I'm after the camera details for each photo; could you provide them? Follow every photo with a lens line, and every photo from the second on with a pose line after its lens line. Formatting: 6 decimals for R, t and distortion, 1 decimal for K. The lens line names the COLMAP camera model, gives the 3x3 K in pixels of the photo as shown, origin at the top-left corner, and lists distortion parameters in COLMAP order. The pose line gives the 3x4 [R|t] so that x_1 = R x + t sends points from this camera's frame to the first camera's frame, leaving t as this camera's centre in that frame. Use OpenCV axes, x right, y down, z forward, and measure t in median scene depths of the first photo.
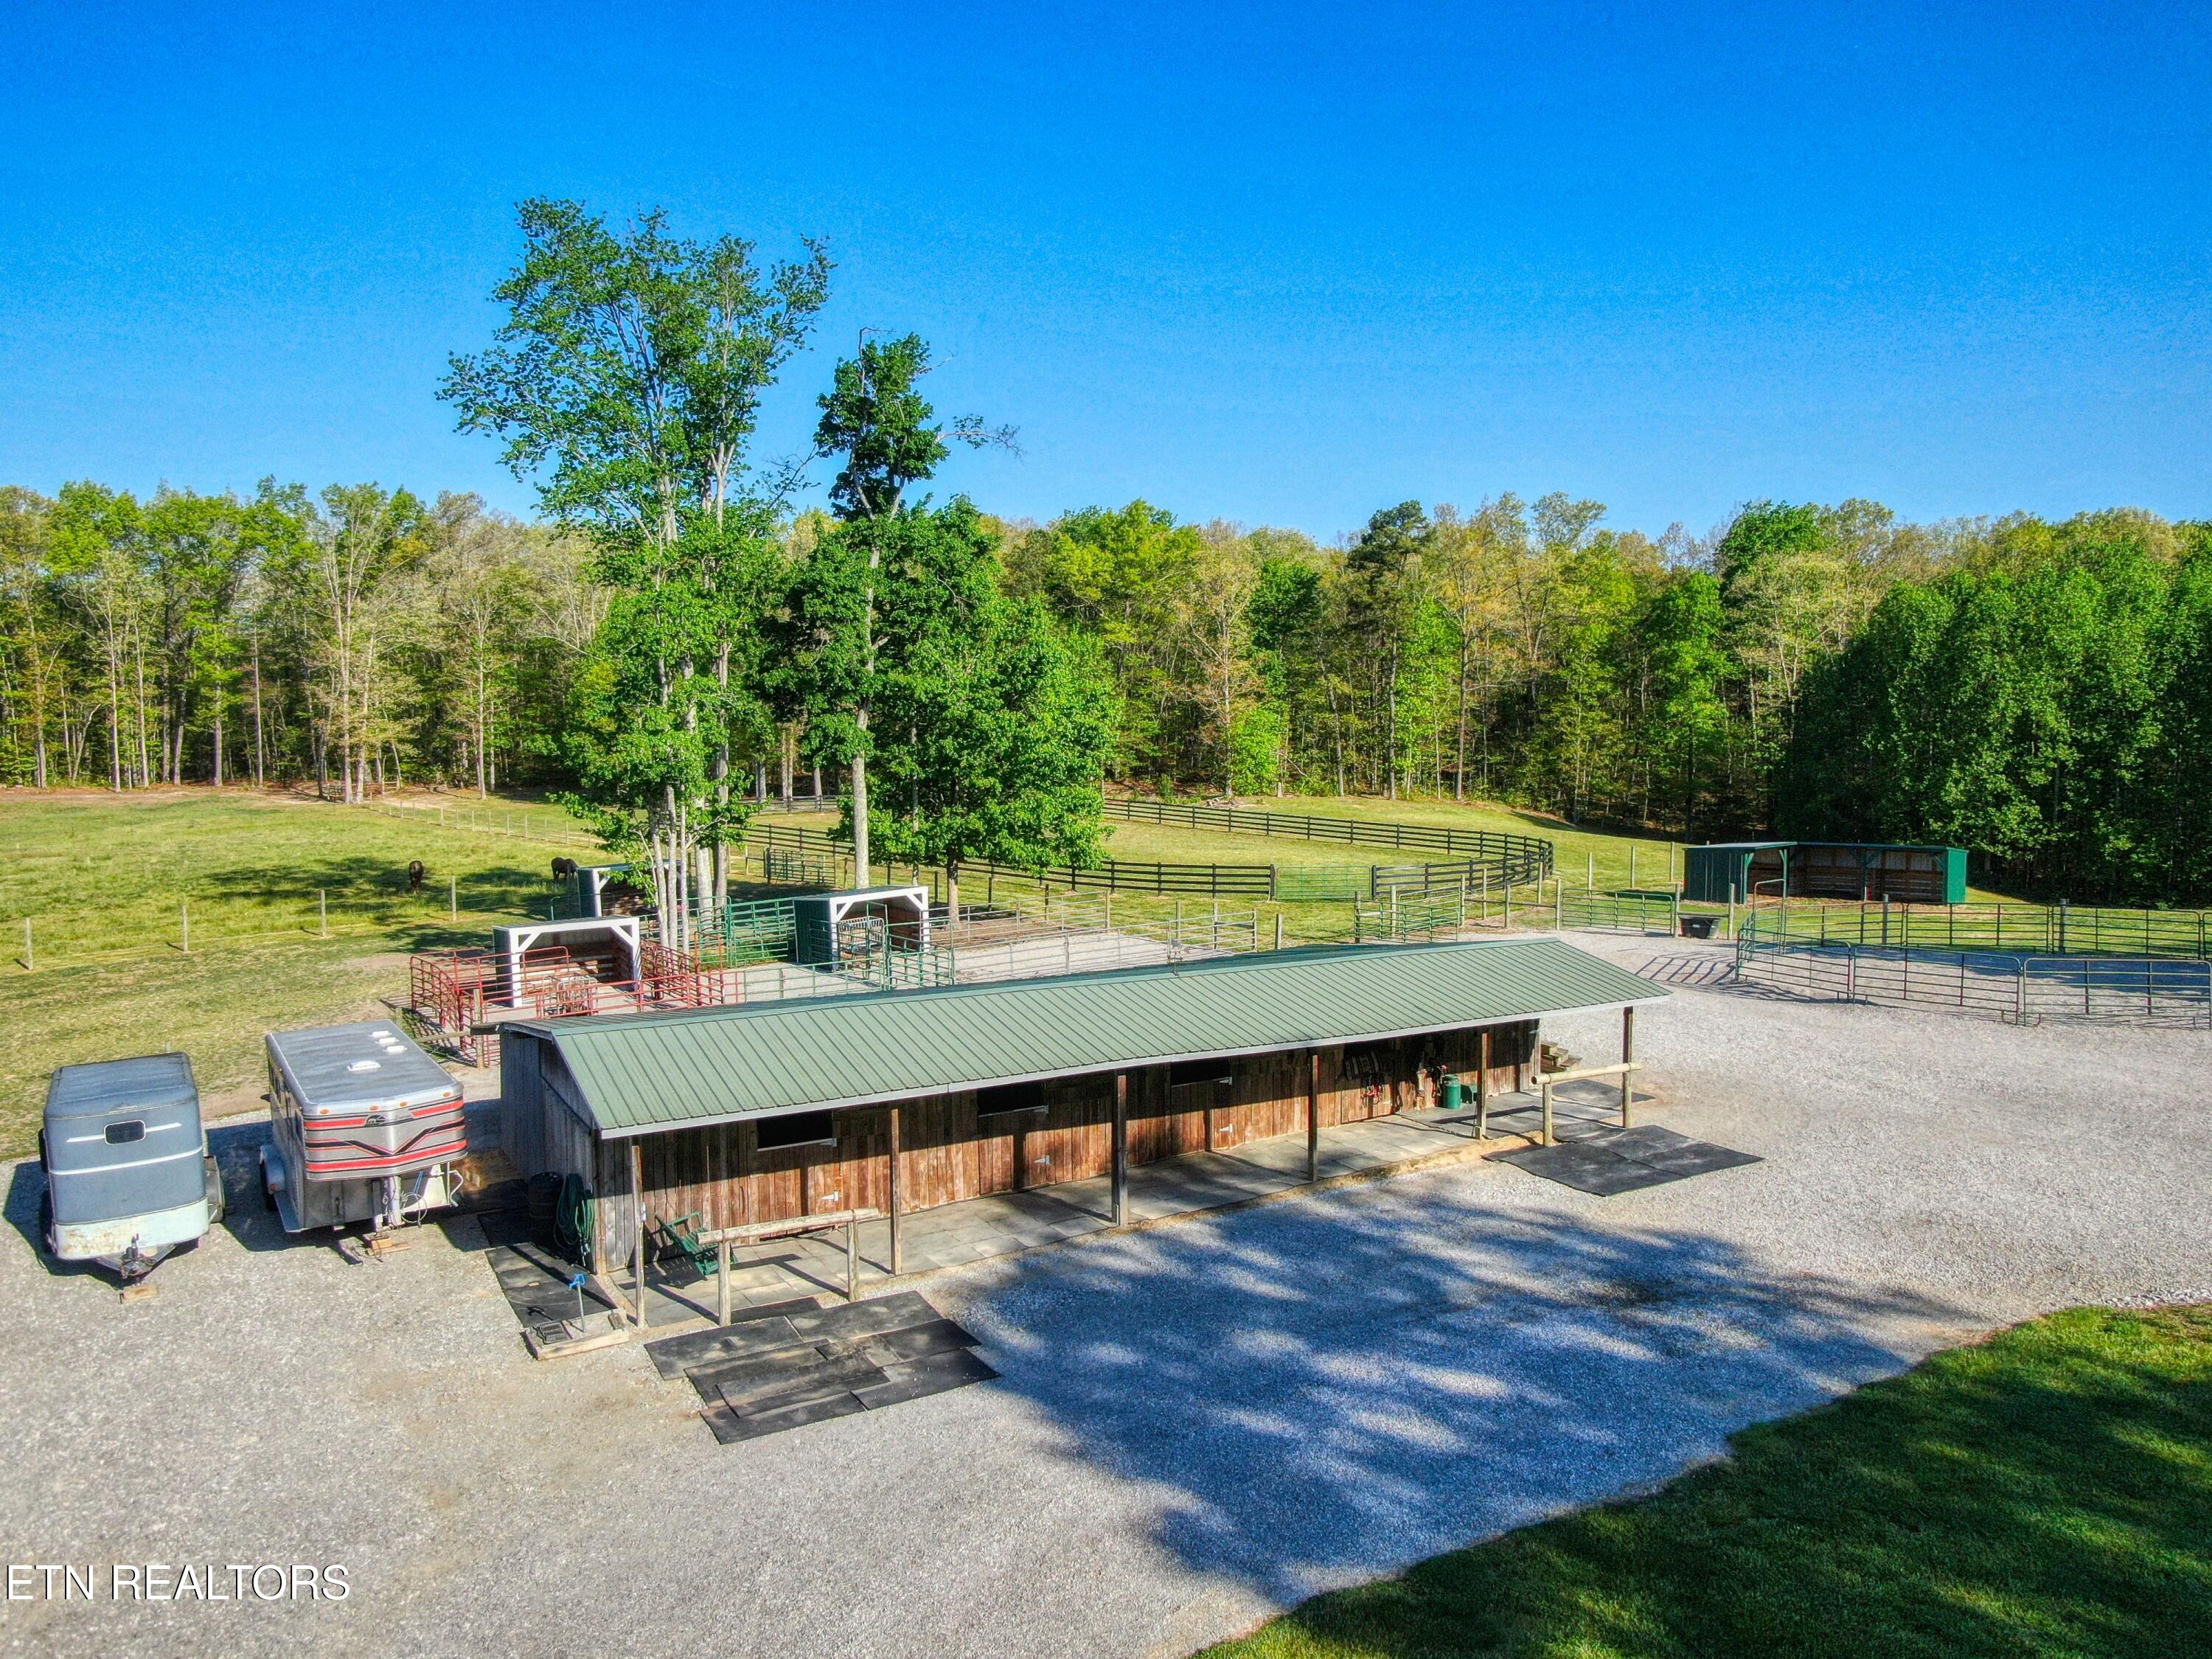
lens RADIAL K [[1559.1, 0, 1106.0], [0, 1559.1, 829.5], [0, 0, 1]] dist [-0.031765, 0.043643]
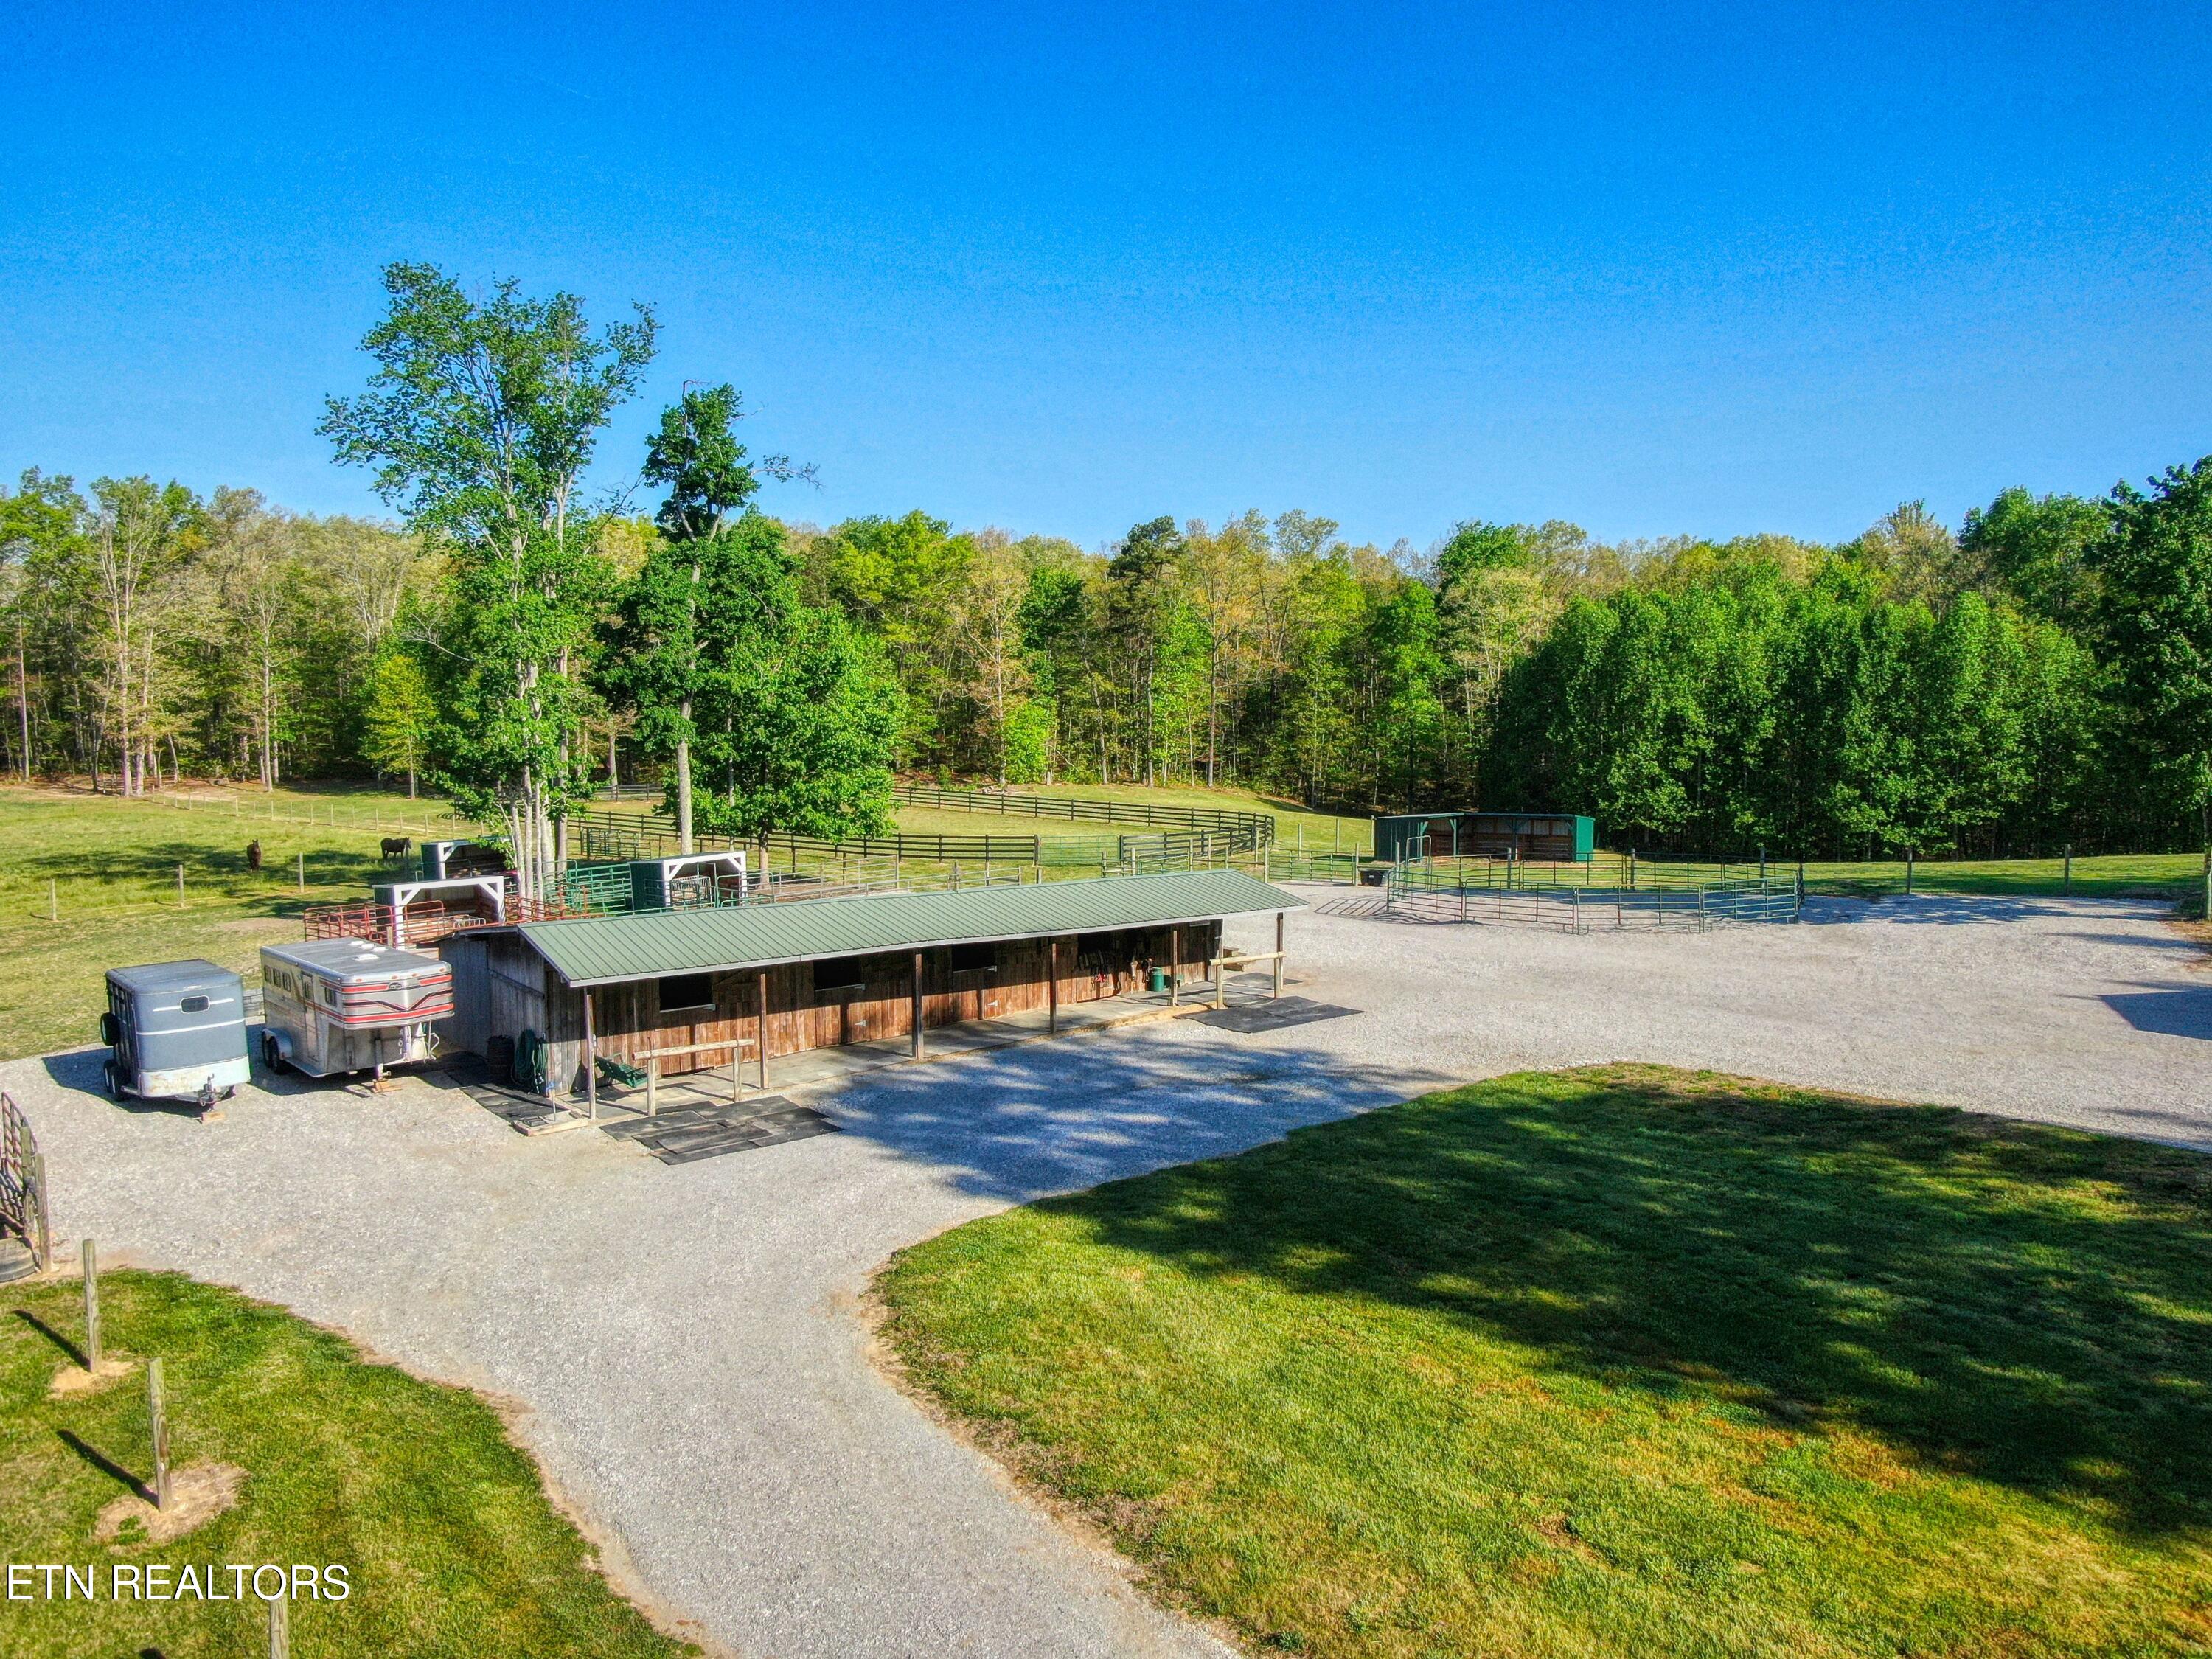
lens RADIAL K [[1559.1, 0, 1106.0], [0, 1559.1, 829.5], [0, 0, 1]] dist [-0.031765, 0.043643]
pose [[0.989844, -0.008885, 0.141883, -0.009743], [0.008631, 0.999960, 0.002405, 0.018084], [-0.141898, -0.001156, 0.989881, -0.200207]]
